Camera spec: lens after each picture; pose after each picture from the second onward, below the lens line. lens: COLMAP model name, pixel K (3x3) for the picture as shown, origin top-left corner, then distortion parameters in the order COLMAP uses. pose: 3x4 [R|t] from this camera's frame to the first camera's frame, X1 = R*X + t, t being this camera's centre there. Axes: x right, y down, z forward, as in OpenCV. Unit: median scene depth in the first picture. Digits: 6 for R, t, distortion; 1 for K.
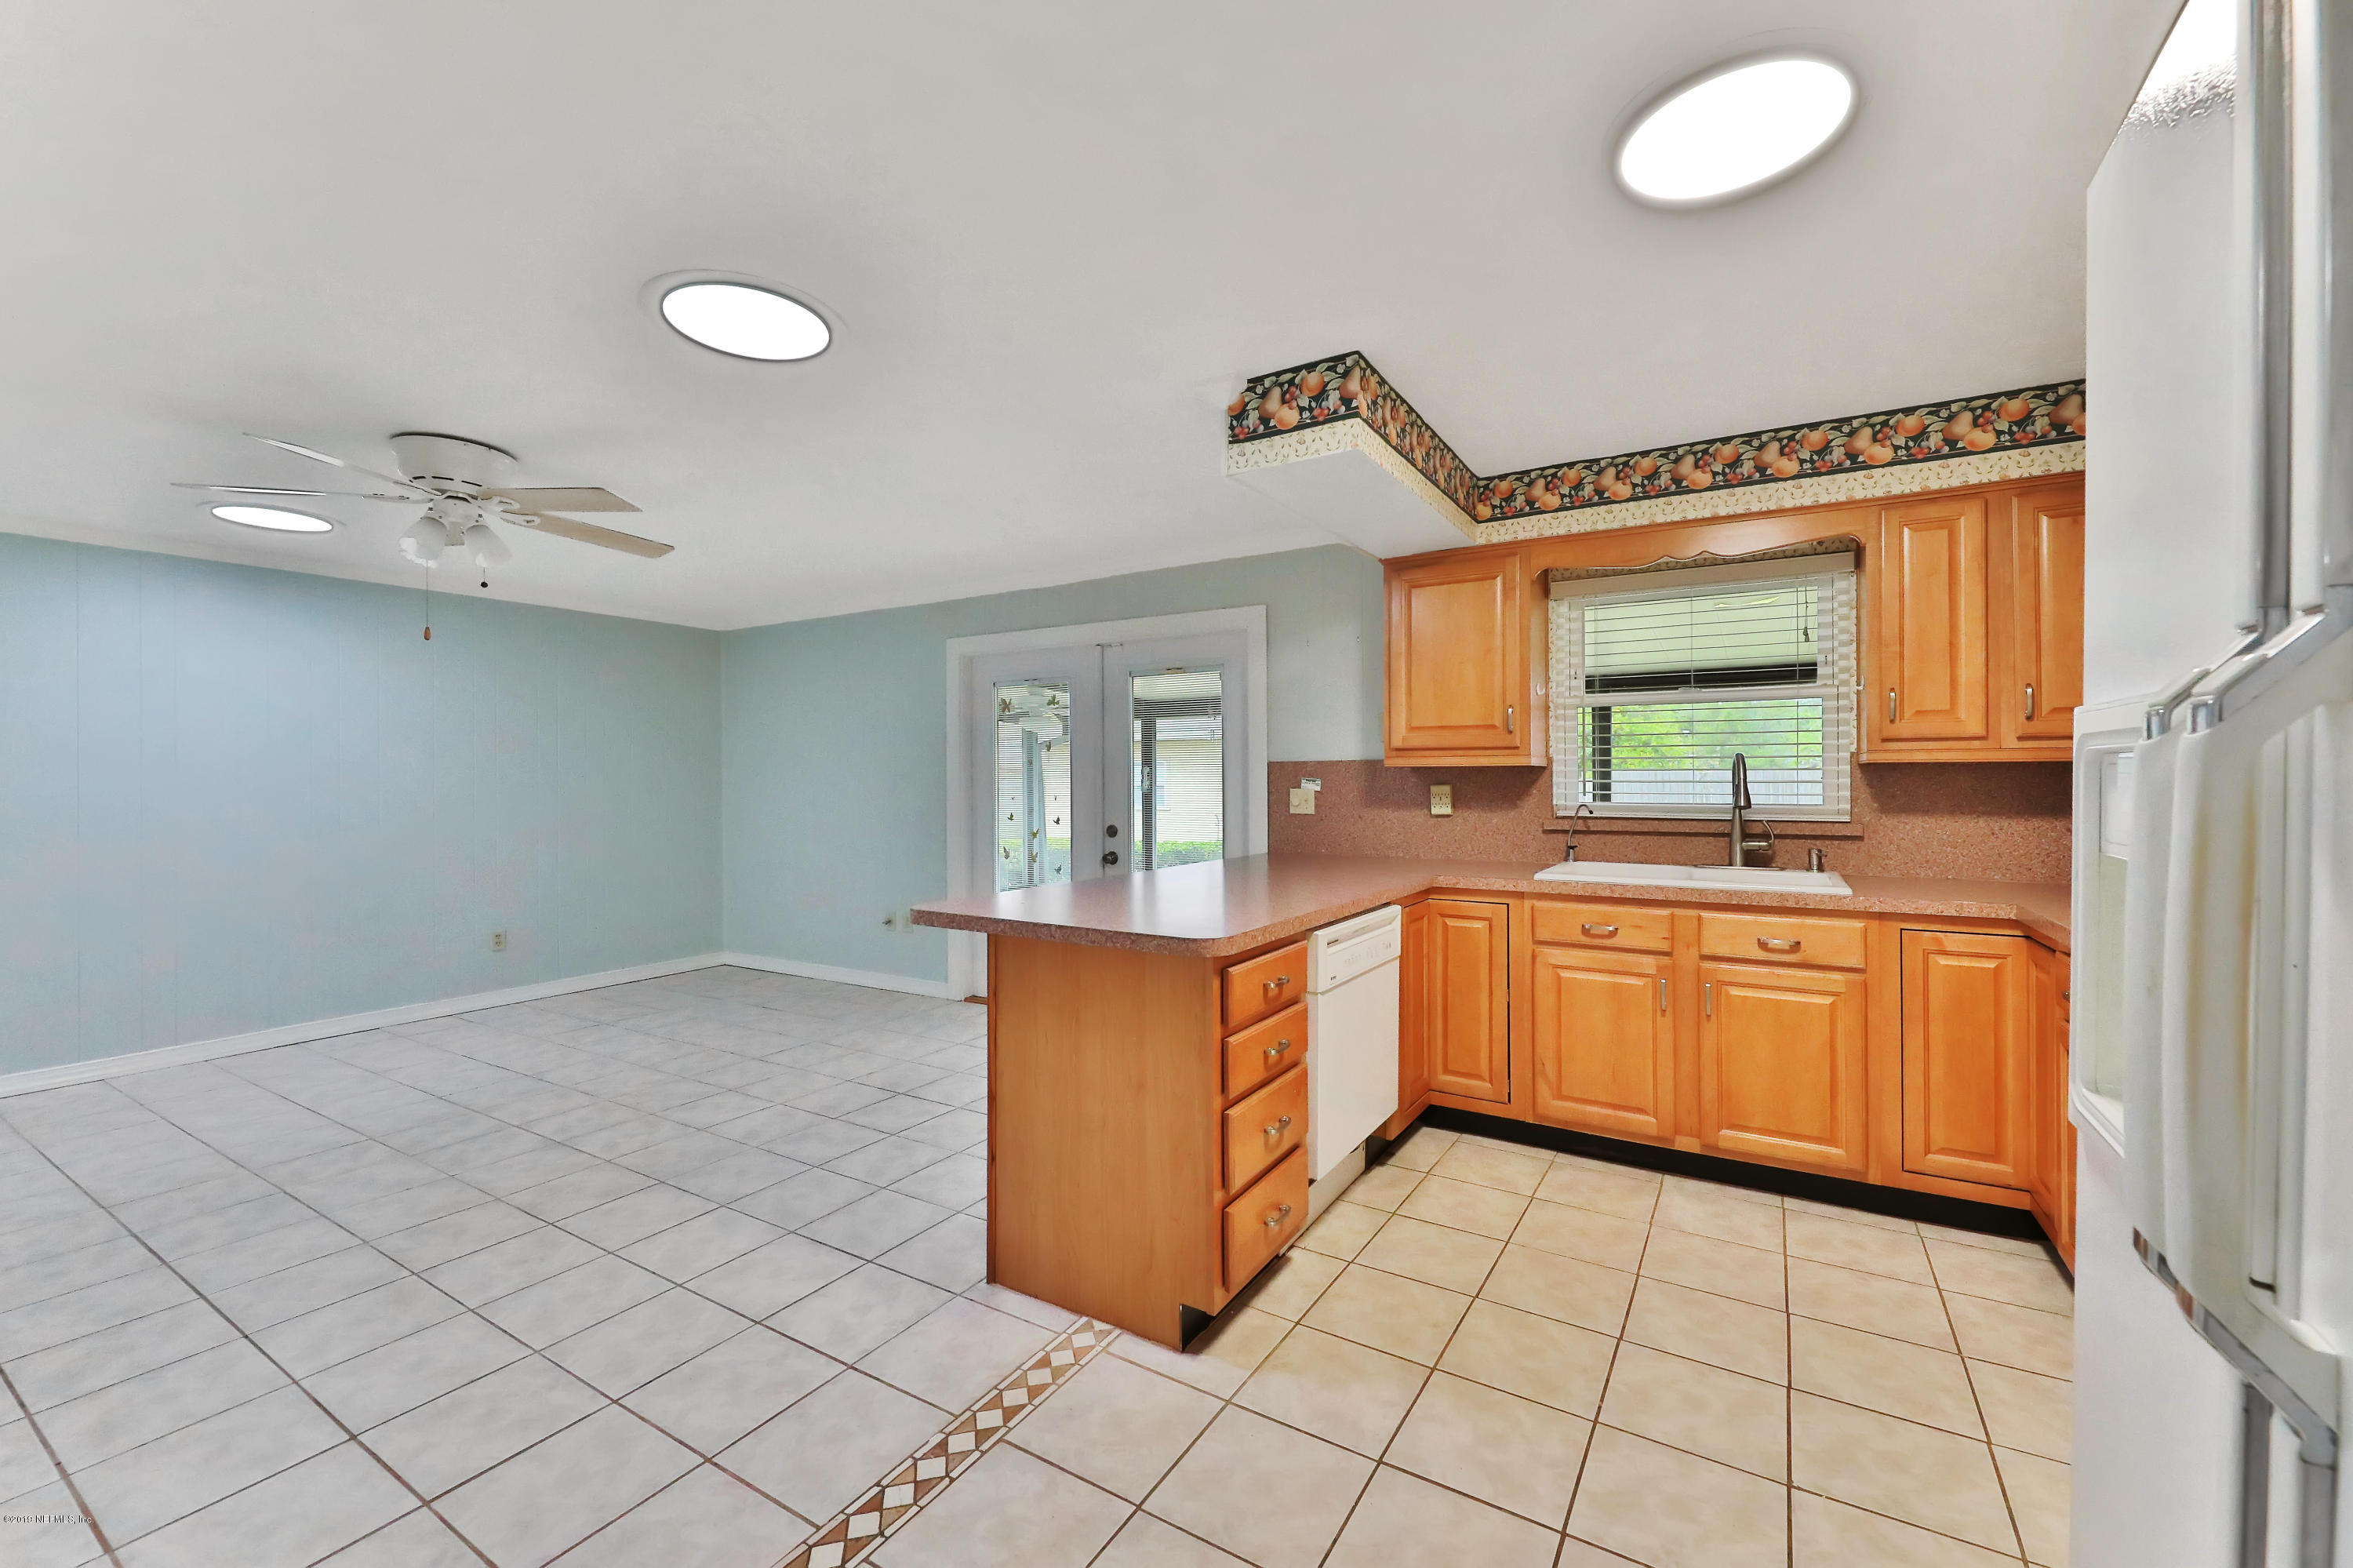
lens RADIAL K [[922.8, 0, 1186.3], [0, 922.8, 767.0], [0, 0, 1]] dist [0.001666, 0.000464]
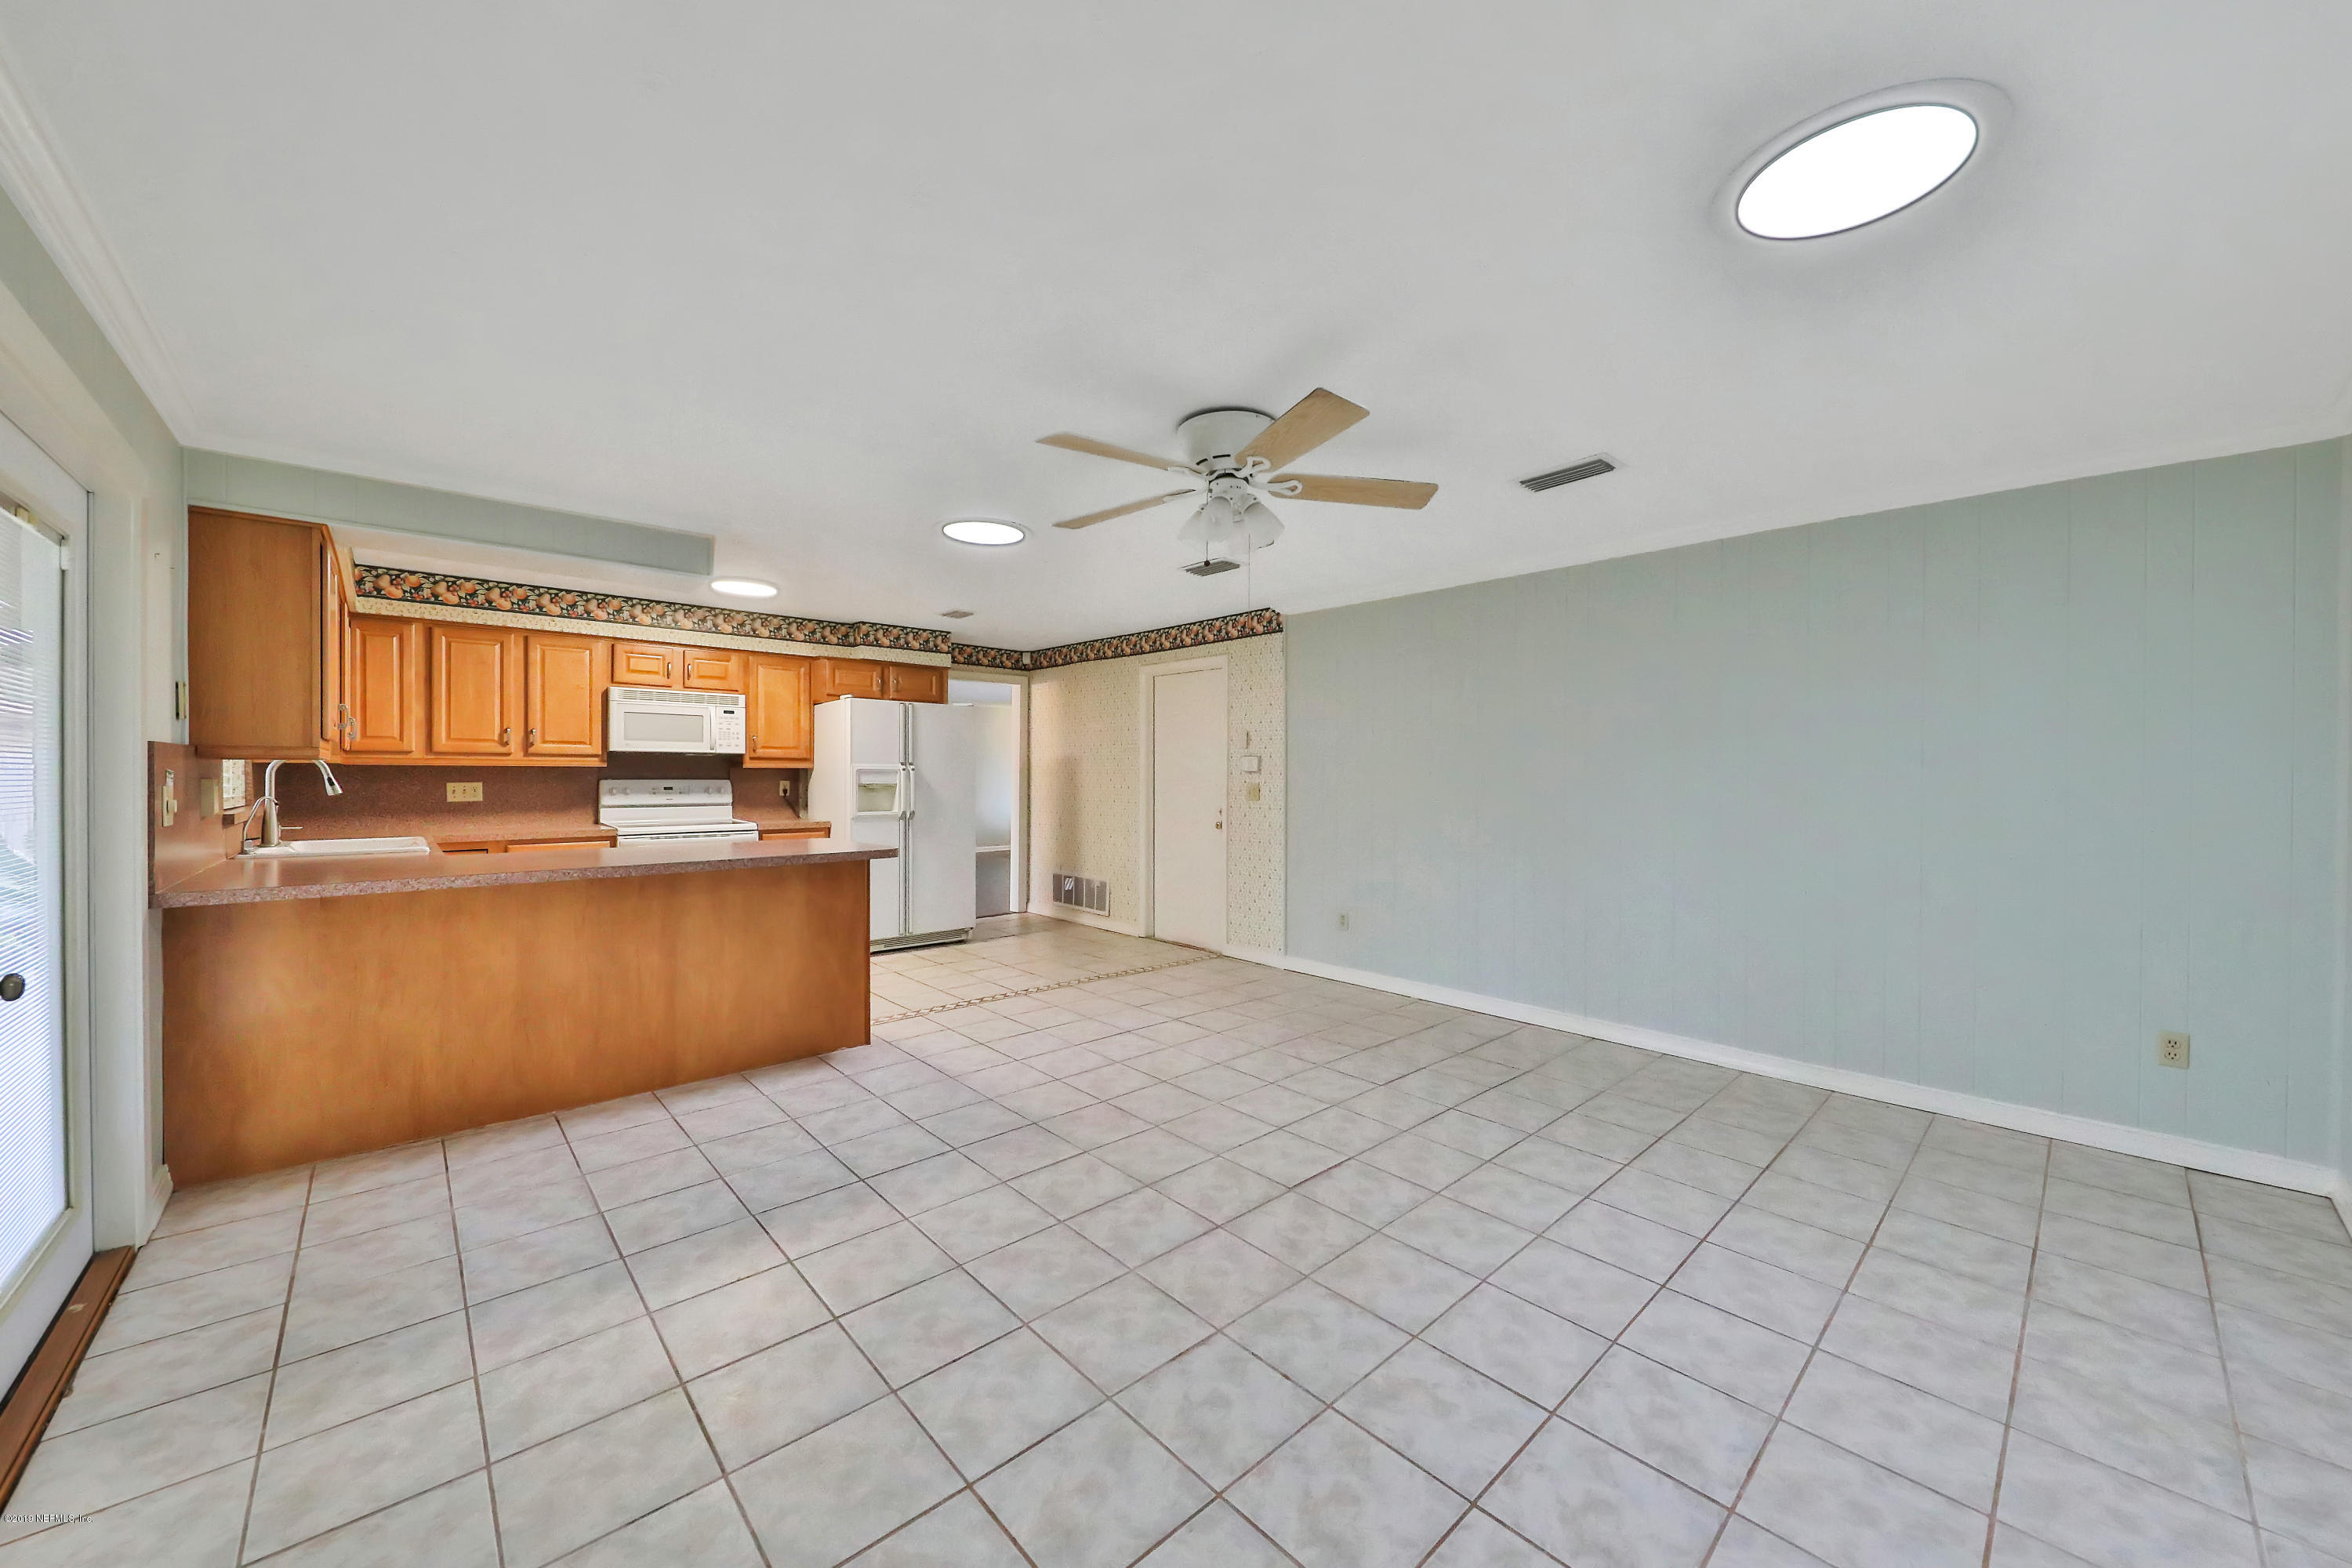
lens RADIAL K [[840.0, 0, 1162.6], [0, 840.0, 776.3], [0, 0, 1]] dist [-0.003227, -0.001853]
pose [[-0.953305, -0.002466, 0.301999, -0.937330], [-0.008707, 0.999775, -0.019323, 0.030296], [-0.301884, -0.021051, -0.953112, 1.777422]]
